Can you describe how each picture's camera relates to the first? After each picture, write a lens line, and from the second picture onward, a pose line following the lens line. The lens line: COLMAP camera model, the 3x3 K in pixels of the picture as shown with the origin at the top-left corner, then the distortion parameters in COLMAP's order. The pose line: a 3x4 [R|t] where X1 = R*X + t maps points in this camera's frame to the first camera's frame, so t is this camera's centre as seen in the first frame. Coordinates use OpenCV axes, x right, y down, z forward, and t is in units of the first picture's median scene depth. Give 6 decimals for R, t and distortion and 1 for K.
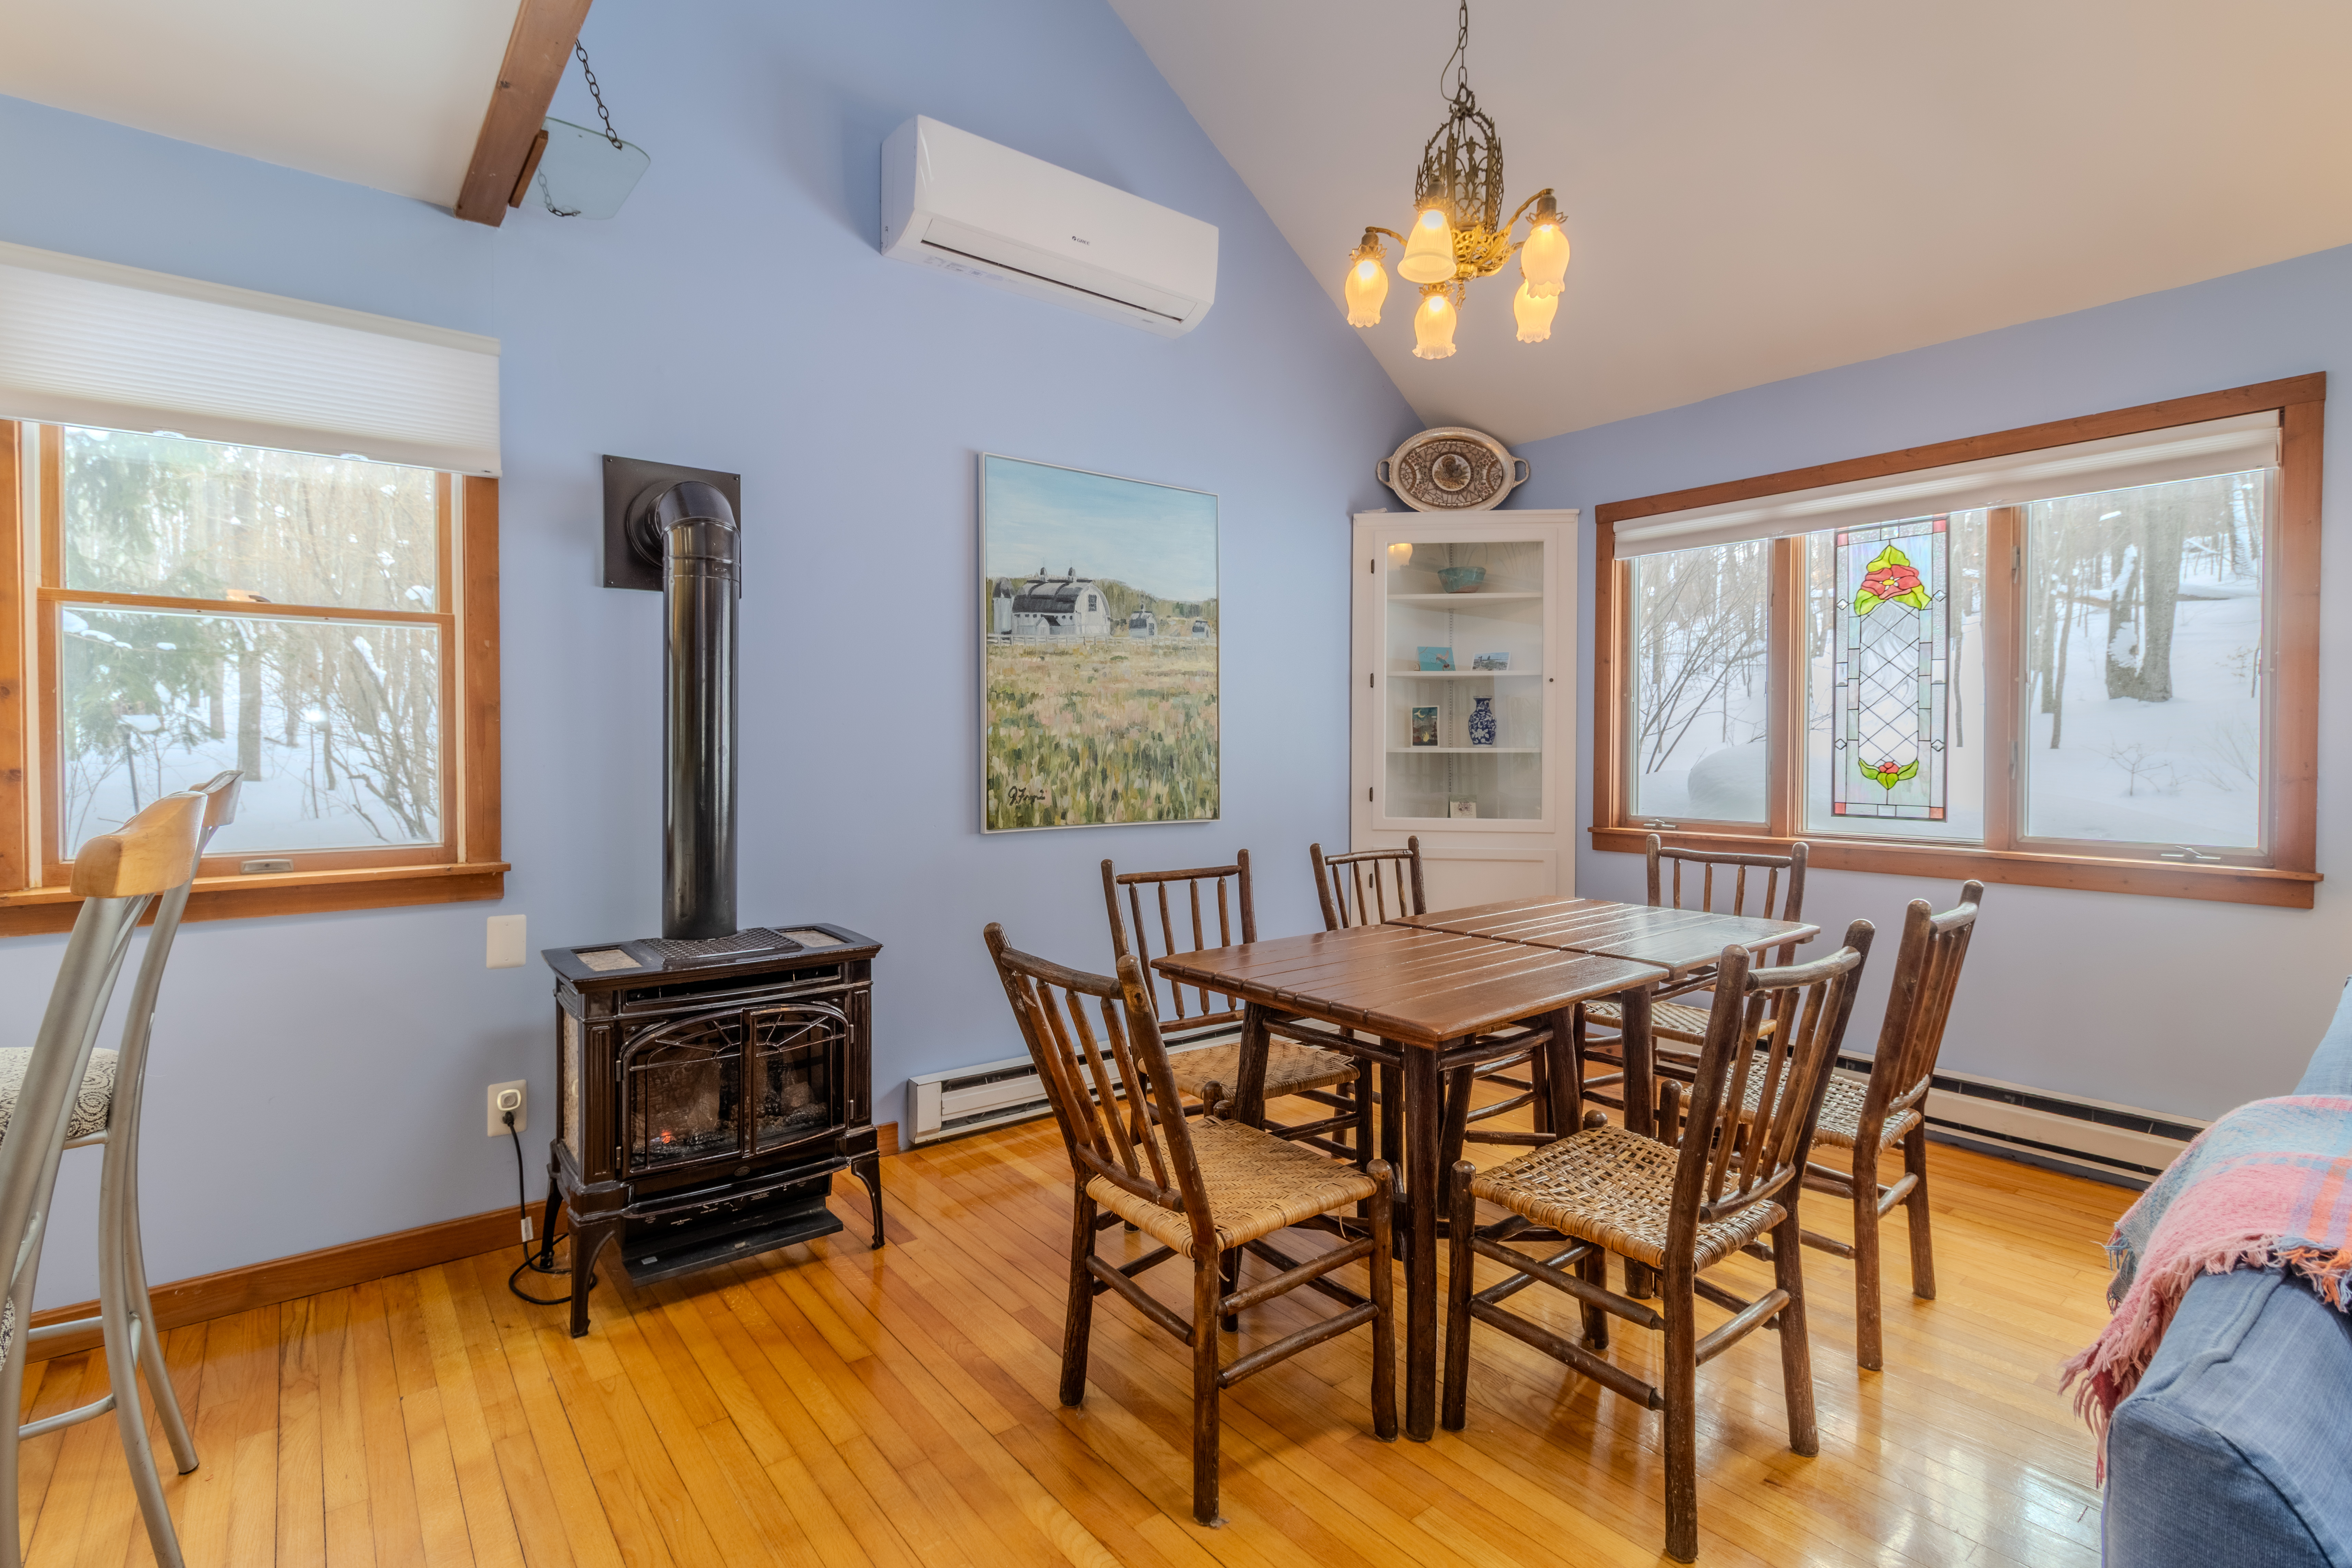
lens RADIAL K [[1109.1, 0, 1172.1], [0, 1109.1, 769.3], [0, 0, 1]] dist [-0.001259, -0.000068]
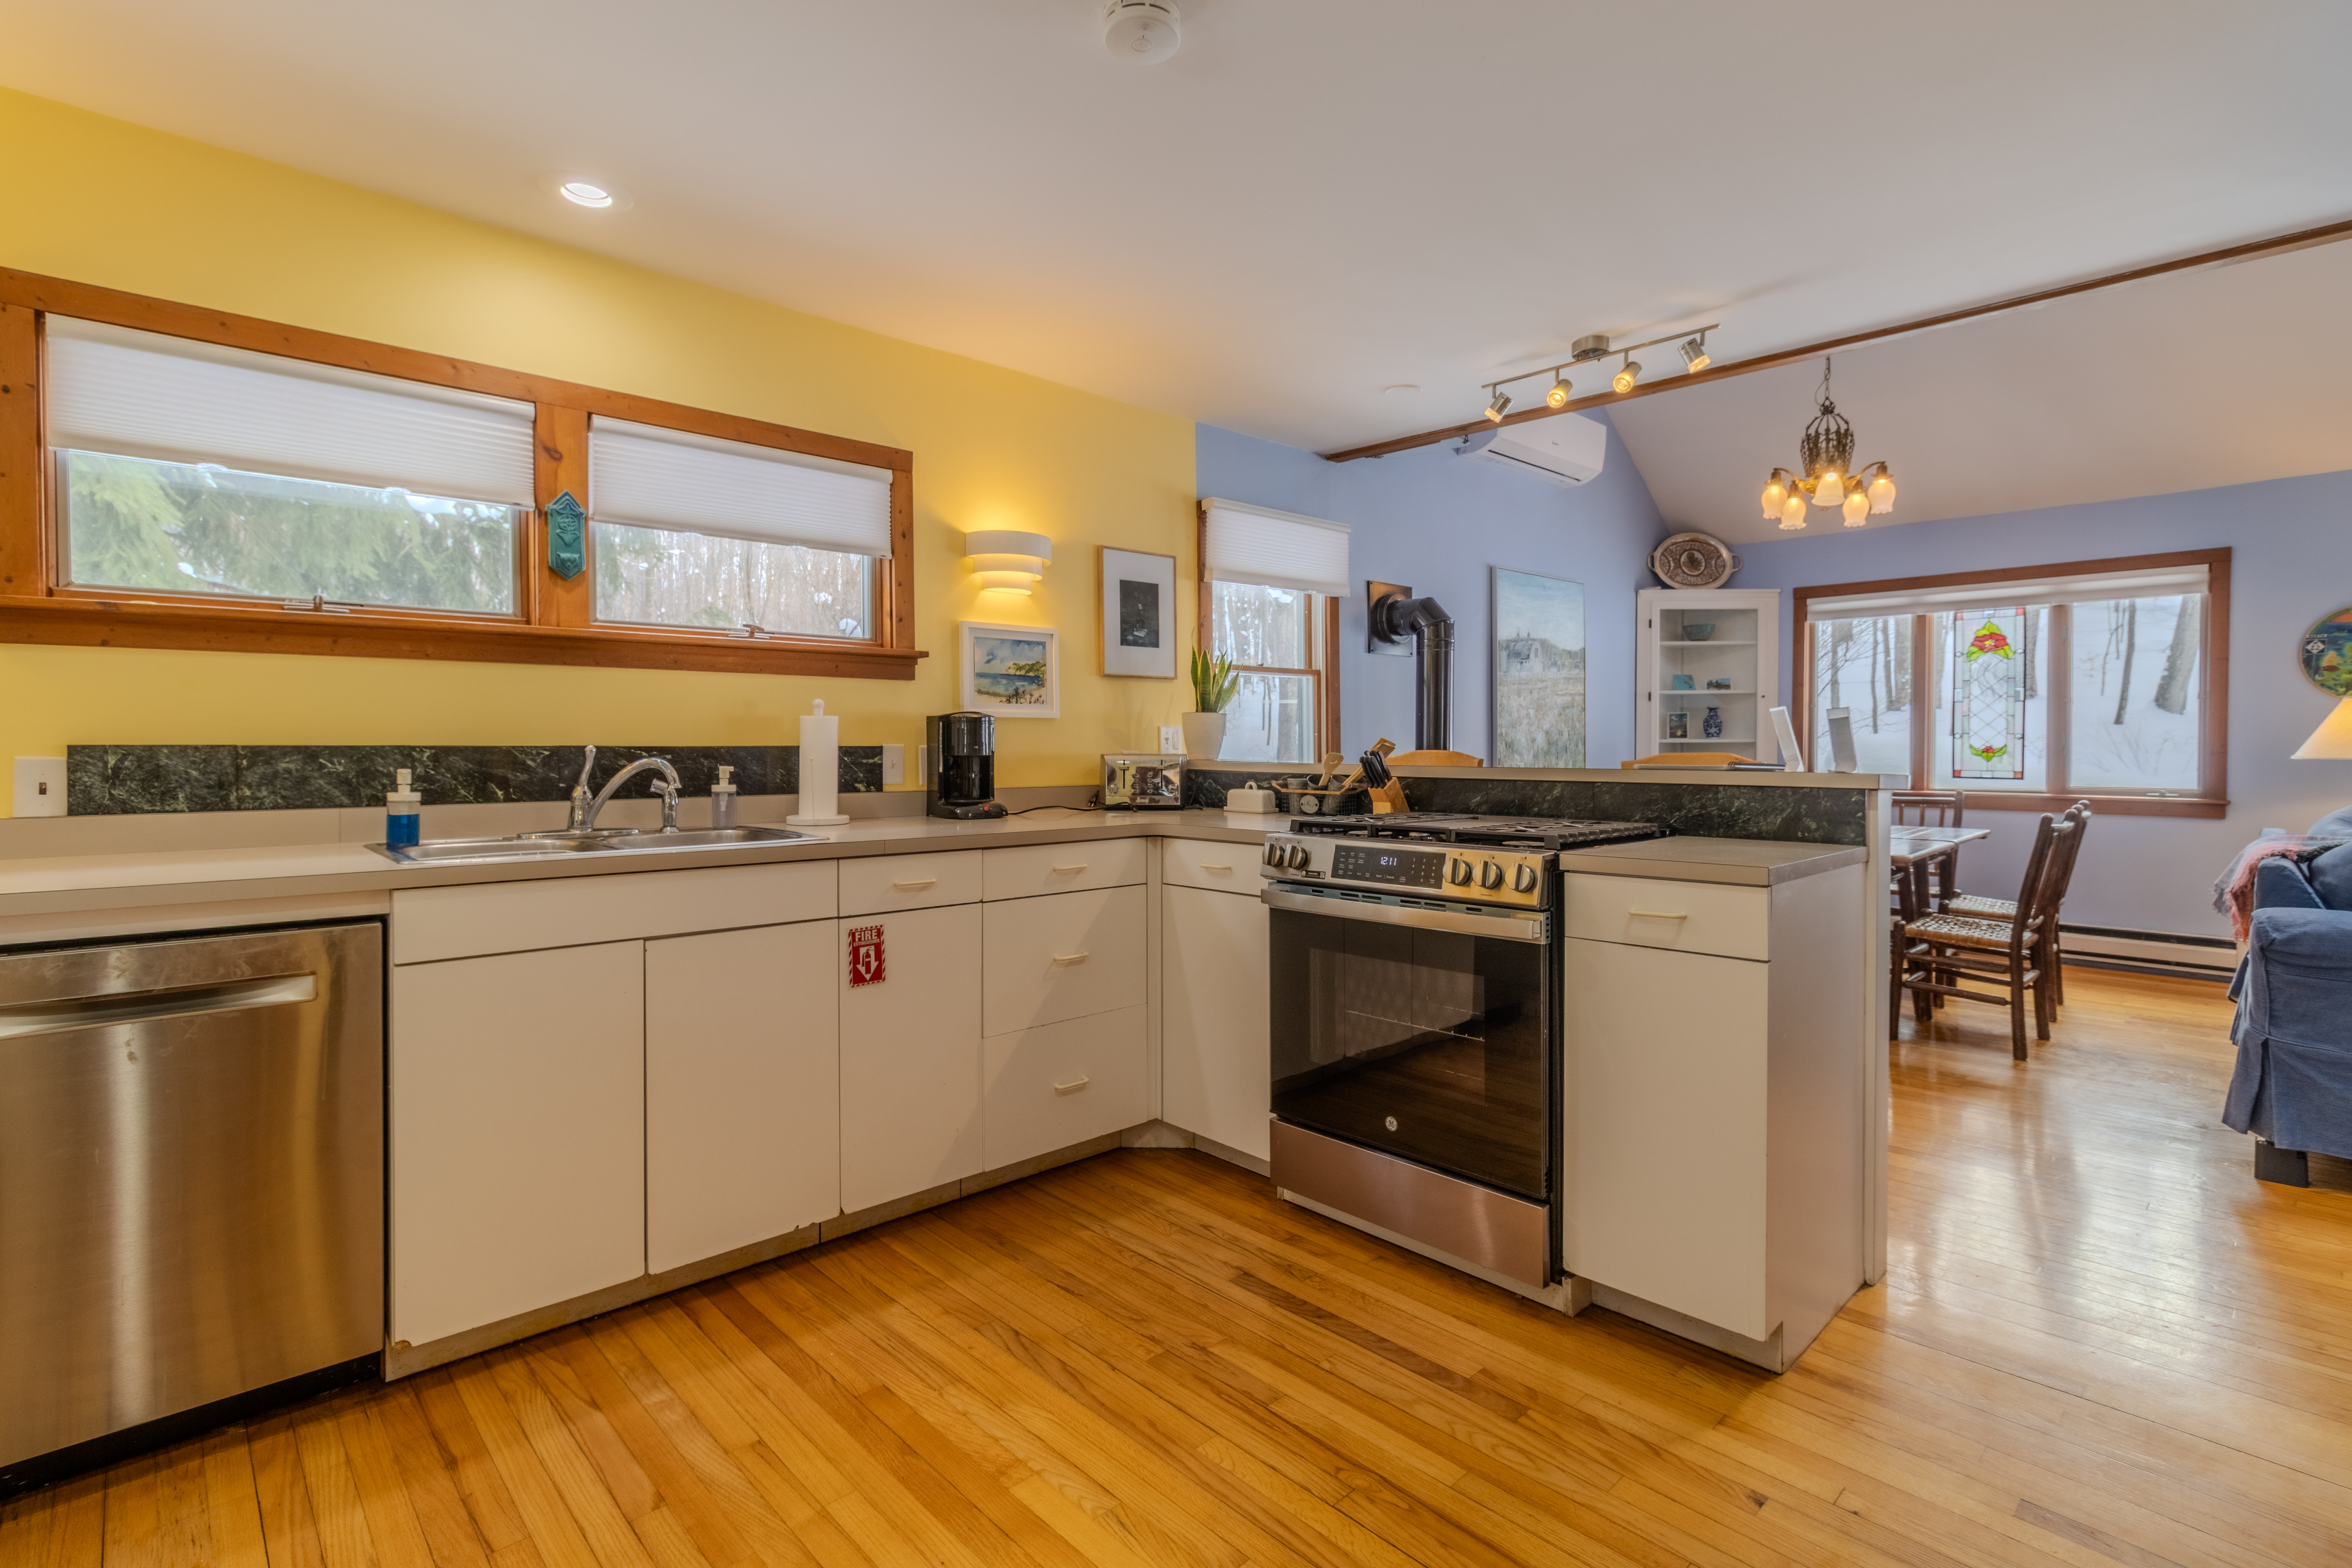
lens RADIAL K [[1108.2, 0, 1169.1], [0, 1108.2, 759.0], [0, 0, 1]] dist [-0.000365, -0.000330]
pose [[0.996227, -0.006111, 0.086565, -0.762898], [0.006460, 0.999972, -0.003749, 0.011677], [-0.086540, 0.004294, 0.996239, -0.600638]]
